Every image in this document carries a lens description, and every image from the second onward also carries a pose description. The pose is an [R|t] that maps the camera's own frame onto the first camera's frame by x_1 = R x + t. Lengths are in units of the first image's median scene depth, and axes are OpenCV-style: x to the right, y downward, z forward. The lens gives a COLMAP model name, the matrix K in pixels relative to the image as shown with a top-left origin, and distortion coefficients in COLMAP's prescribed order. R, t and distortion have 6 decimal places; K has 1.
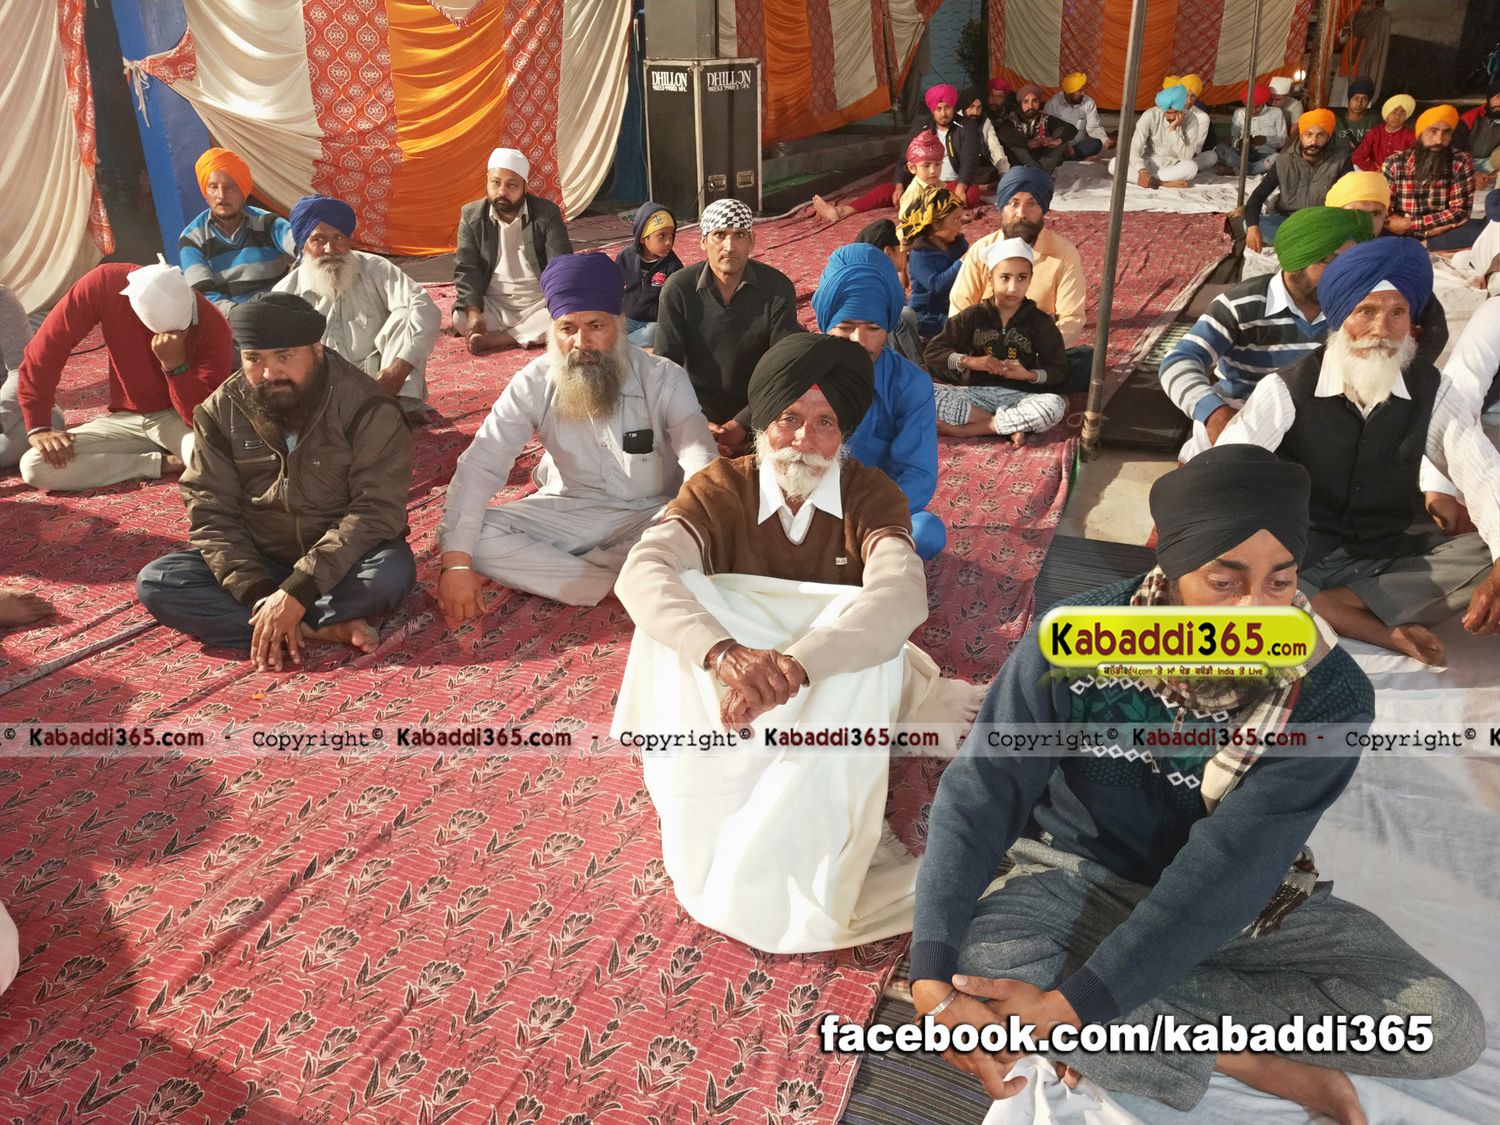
lens RADIAL K [[1221.5, 0, 748.2], [0, 1221.5, 589.0], [0, 0, 1]] dist [0.001626, -0.003610]
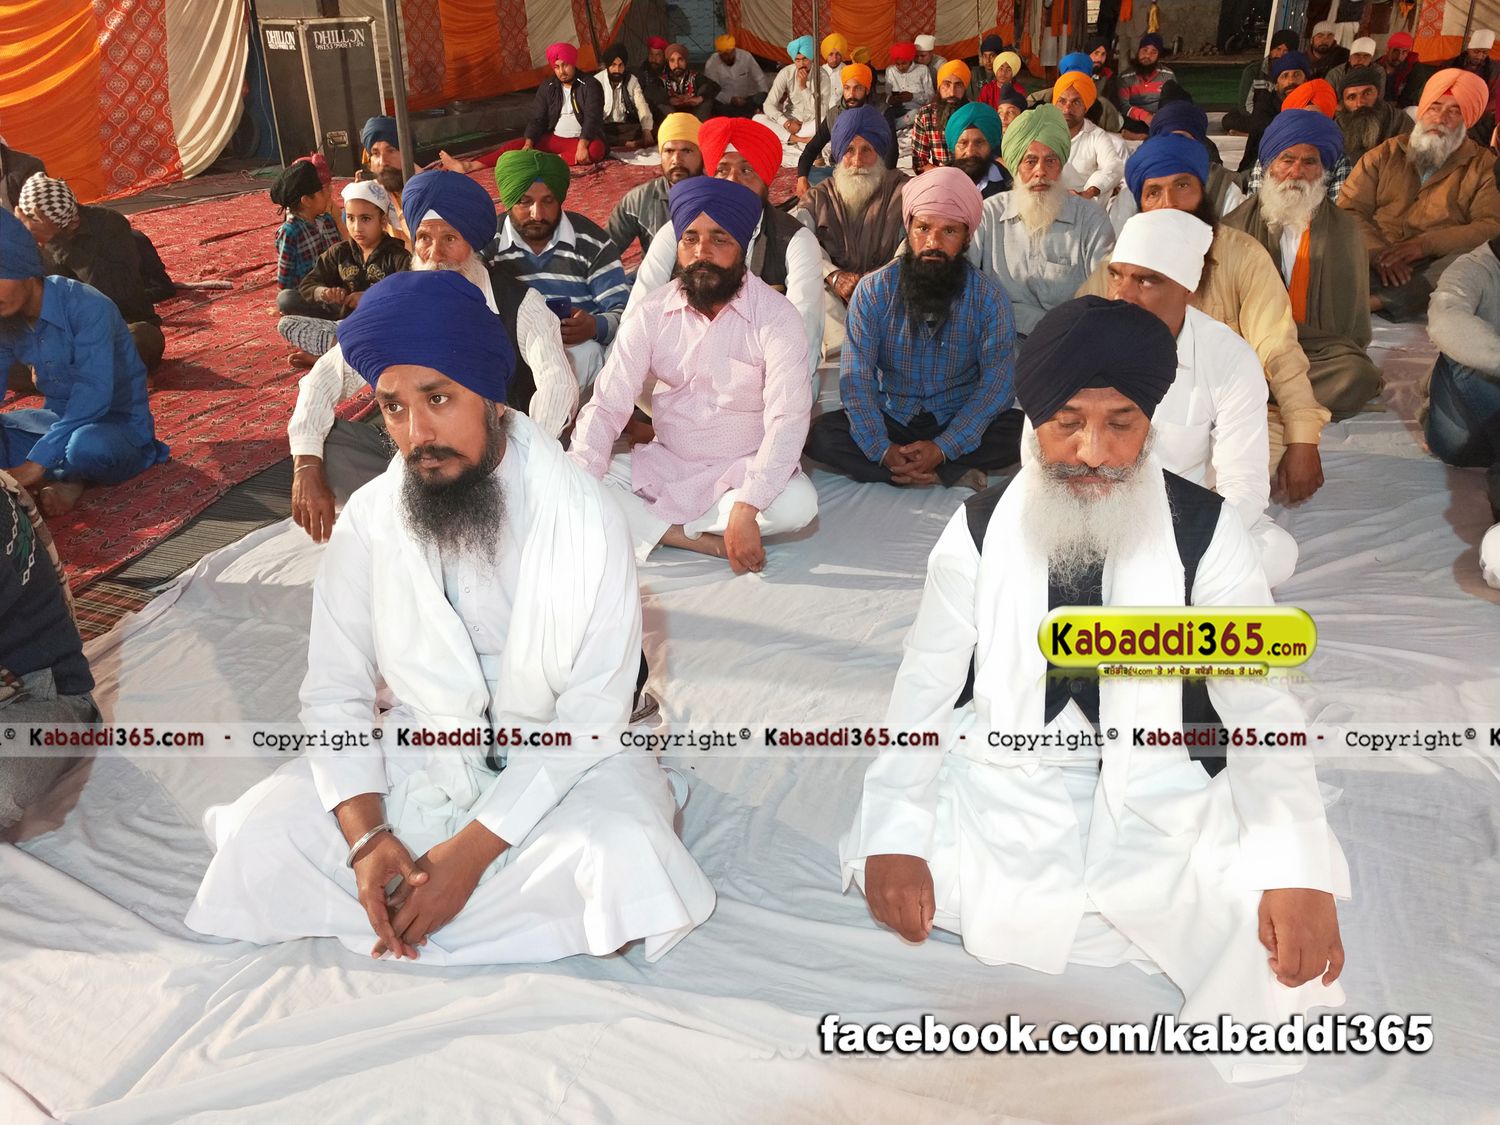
lens RADIAL K [[1221.5, 0, 738.6], [0, 1221.5, 557.5], [0, 0, 1]] dist [0.001626, -0.003610]
pose [[0.996683, -0.033106, 0.074340, 0.262878], [0.032900, 0.999451, 0.003994, 0.022724], [-0.074432, -0.001535, 0.997225, -0.038530]]
